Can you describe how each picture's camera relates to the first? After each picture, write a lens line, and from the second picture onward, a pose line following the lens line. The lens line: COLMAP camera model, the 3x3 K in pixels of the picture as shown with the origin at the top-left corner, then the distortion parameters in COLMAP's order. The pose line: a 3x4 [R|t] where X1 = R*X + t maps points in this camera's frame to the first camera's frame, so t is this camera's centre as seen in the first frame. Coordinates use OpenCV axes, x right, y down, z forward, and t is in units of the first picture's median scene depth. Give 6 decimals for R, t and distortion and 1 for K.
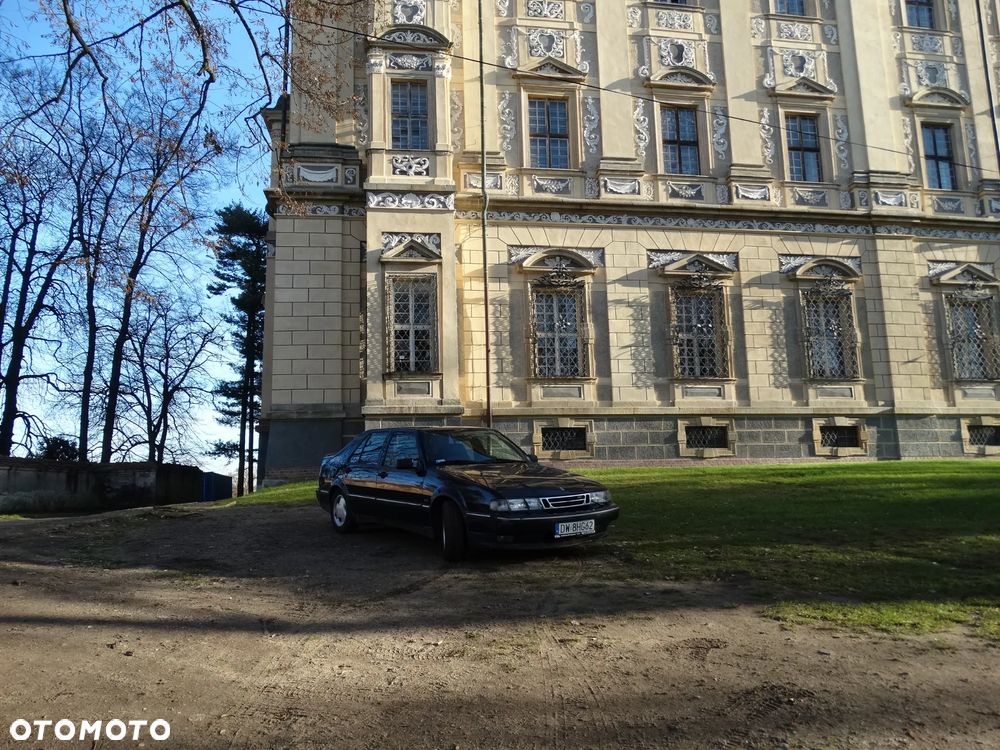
lens RADIAL K [[714.0, 0, 498.9], [0, 714.0, 367.2], [0, 0, 1]] dist [0.009092, -0.003388]
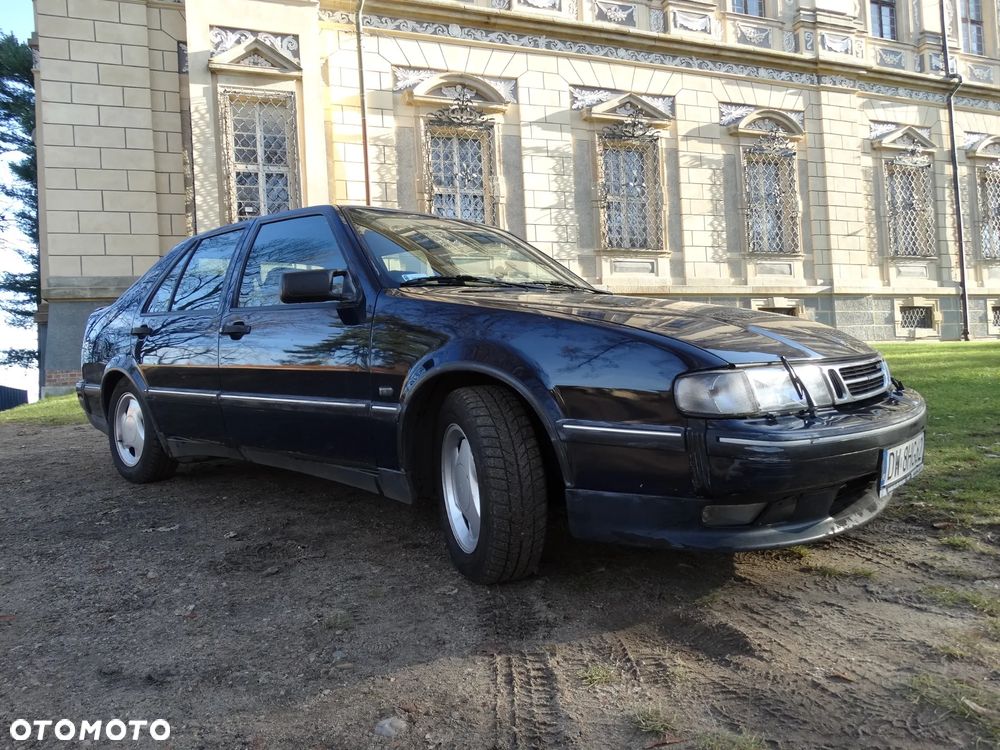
lens RADIAL K [[720.9, 0, 503.3], [0, 720.9, 365.2], [0, 0, 1]] dist [0.011881, 0.001325]
pose [[0.978256, -0.023373, 0.206080, -0.036168], [-0.003191, 0.991816, 0.127637, 0.041588], [-0.207376, -0.125520, 0.970175, 0.210426]]
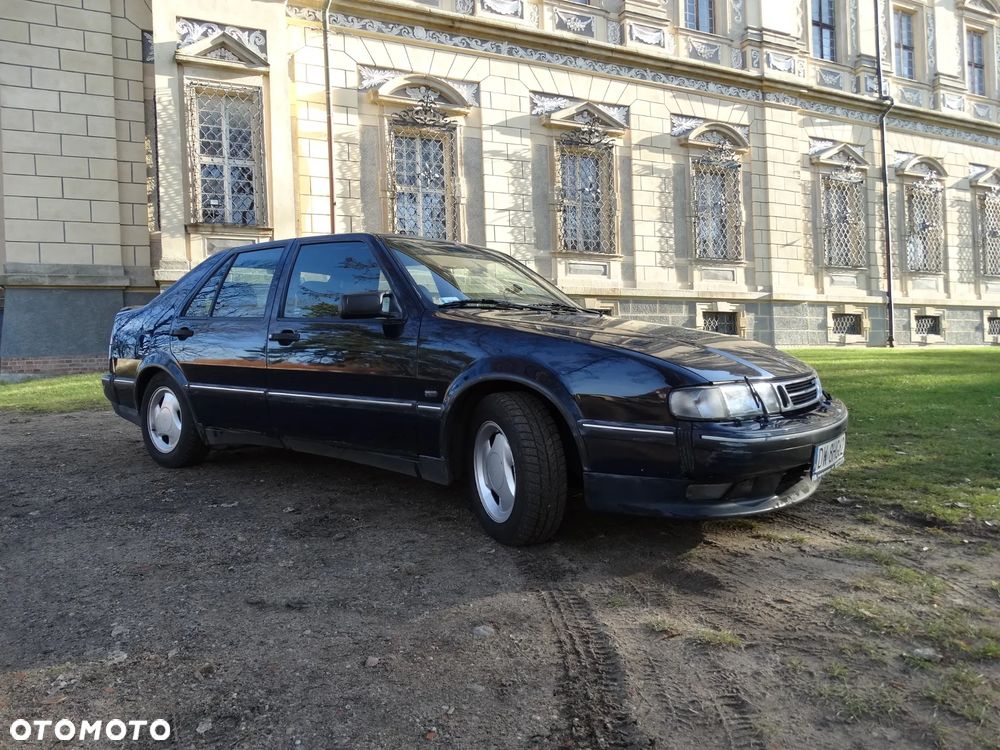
lens RADIAL K [[721.1, 0, 501.4], [0, 721.1, 365.6], [0, 0, 1]] dist [0.011954, 0.005421]
pose [[0.960773, -0.005023, 0.277289, -0.054510], [-0.033829, 0.990248, 0.135149, 0.035826], [-0.275264, -0.139228, 0.951234, 0.189104]]
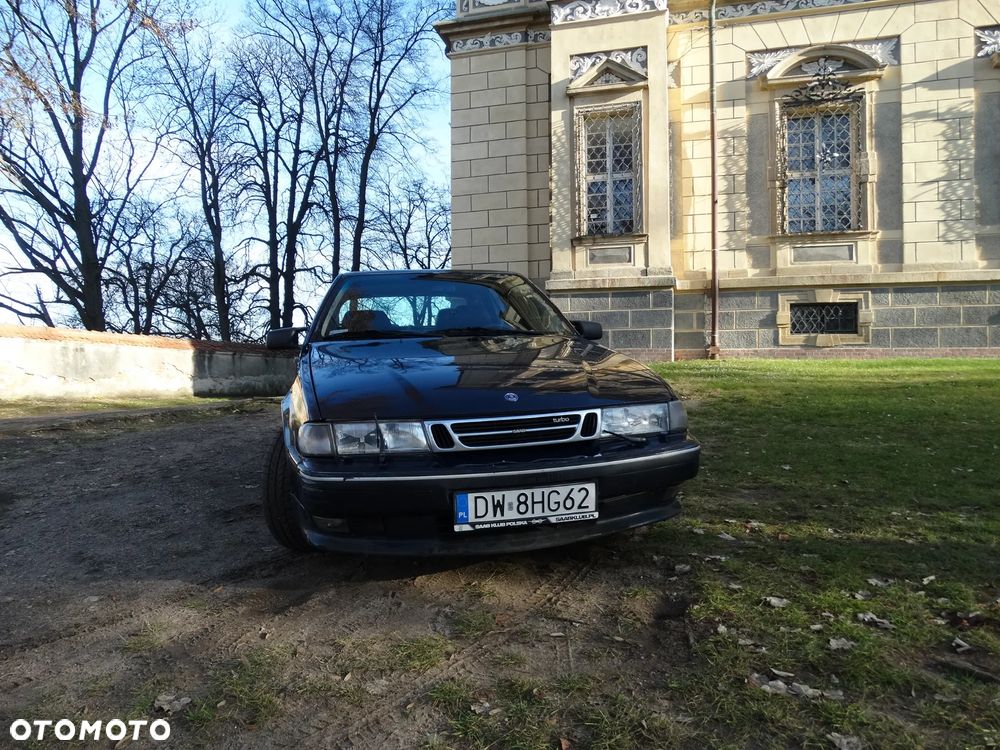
lens RADIAL K [[714.0, 0, 498.9], [0, 714.0, 367.2], [0, 0, 1]] dist [0.009092, -0.003388]
pose [[0.921528, 0.014841, -0.388029, 0.066800], [0.043973, 0.988853, 0.142251, 0.030242], [0.385815, -0.148151, 0.910603, 0.195367]]
